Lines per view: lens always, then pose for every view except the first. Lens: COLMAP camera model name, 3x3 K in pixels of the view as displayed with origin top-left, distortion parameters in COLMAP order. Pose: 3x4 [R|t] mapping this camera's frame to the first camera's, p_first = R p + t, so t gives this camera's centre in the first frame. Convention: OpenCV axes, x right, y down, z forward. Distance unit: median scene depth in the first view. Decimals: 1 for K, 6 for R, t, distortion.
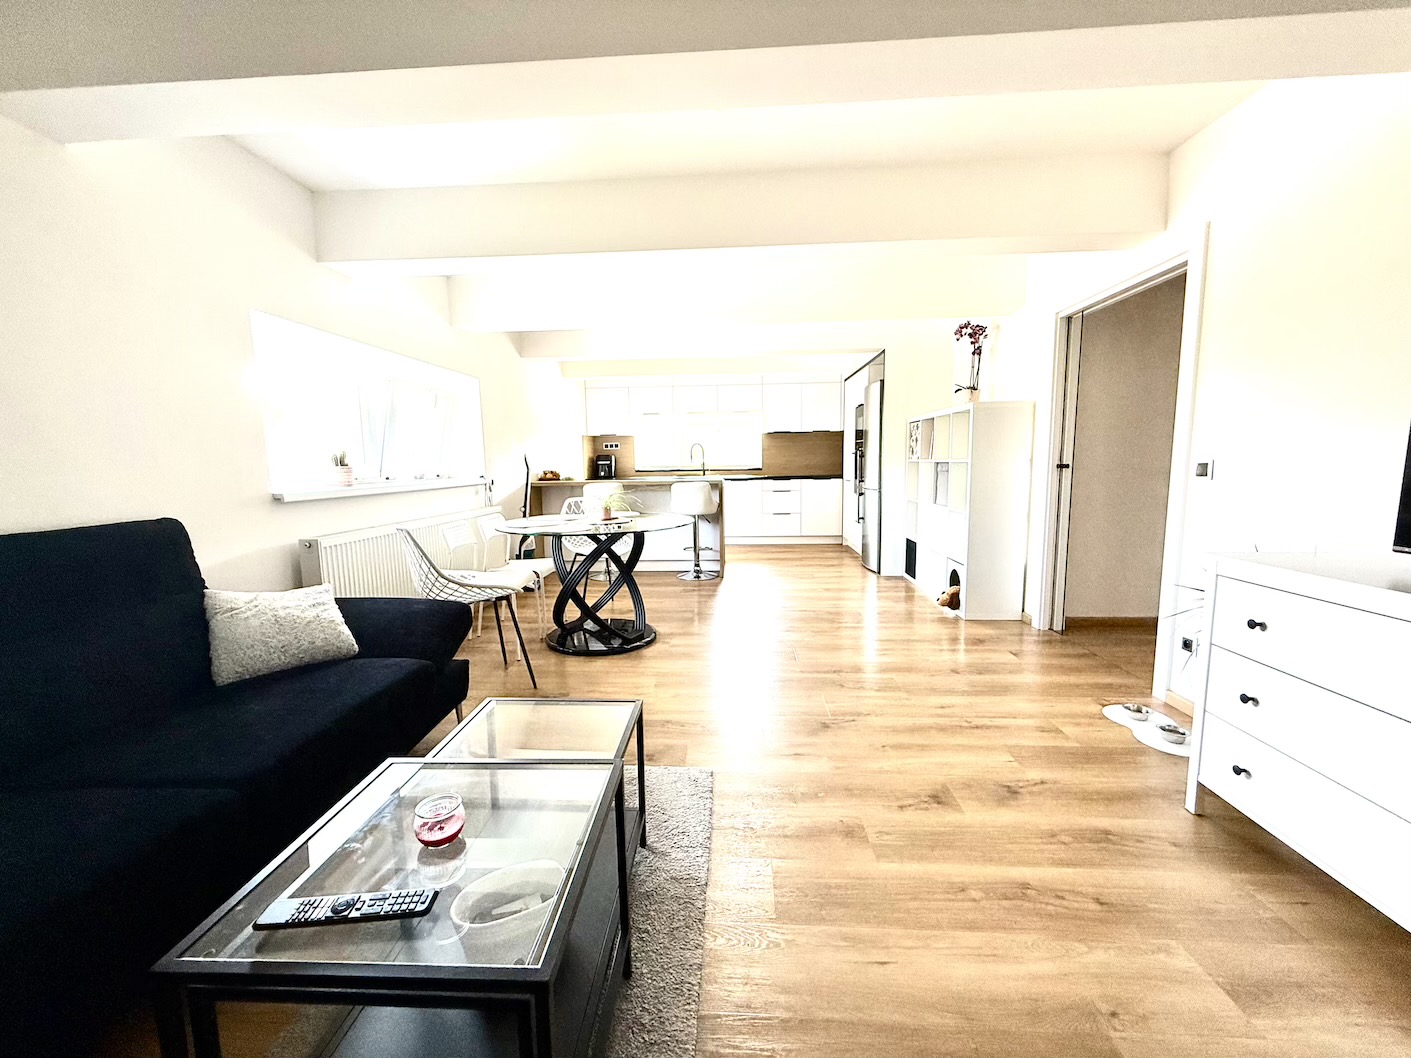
lens RADIAL K [[566.2, 0, 705.8], [0, 566.2, 529.3], [0, 0, 1]] dist [0.001471, 0.000157]
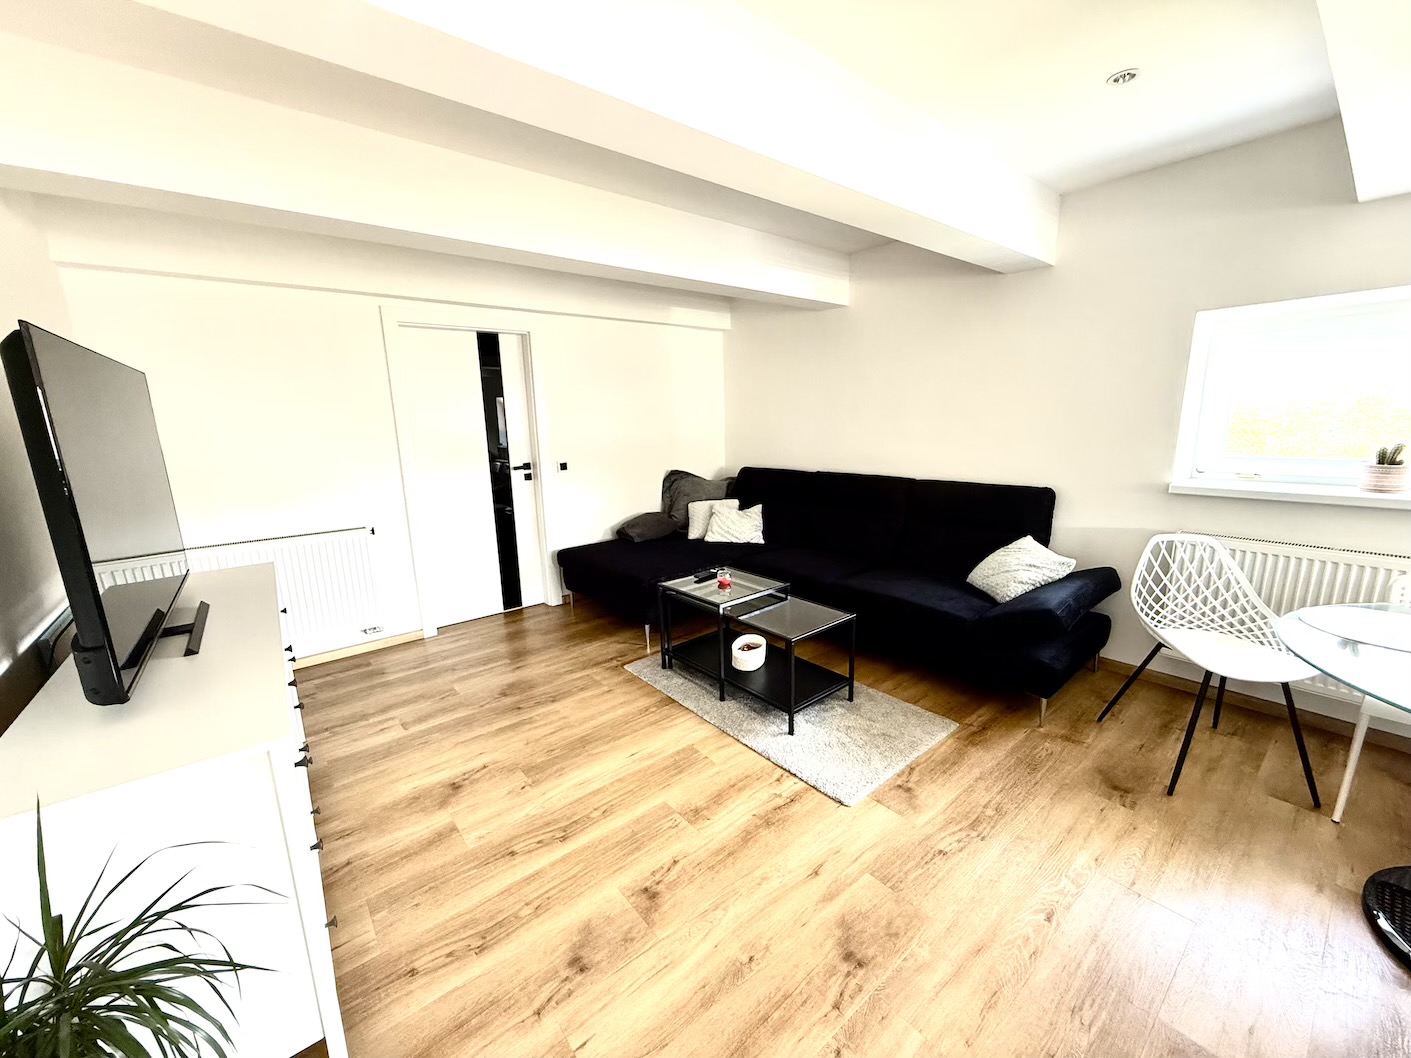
lens RADIAL K [[566.2, 0, 708.1], [0, 566.2, 528.7], [0, 0, 1]] dist [0.001471, 0.000157]
pose [[-0.735098, 0.171229, -0.655982, 1.407137], [-0.048456, 0.951836, 0.302755, -0.601956], [0.676227, 0.254341, -0.691395, 2.600710]]
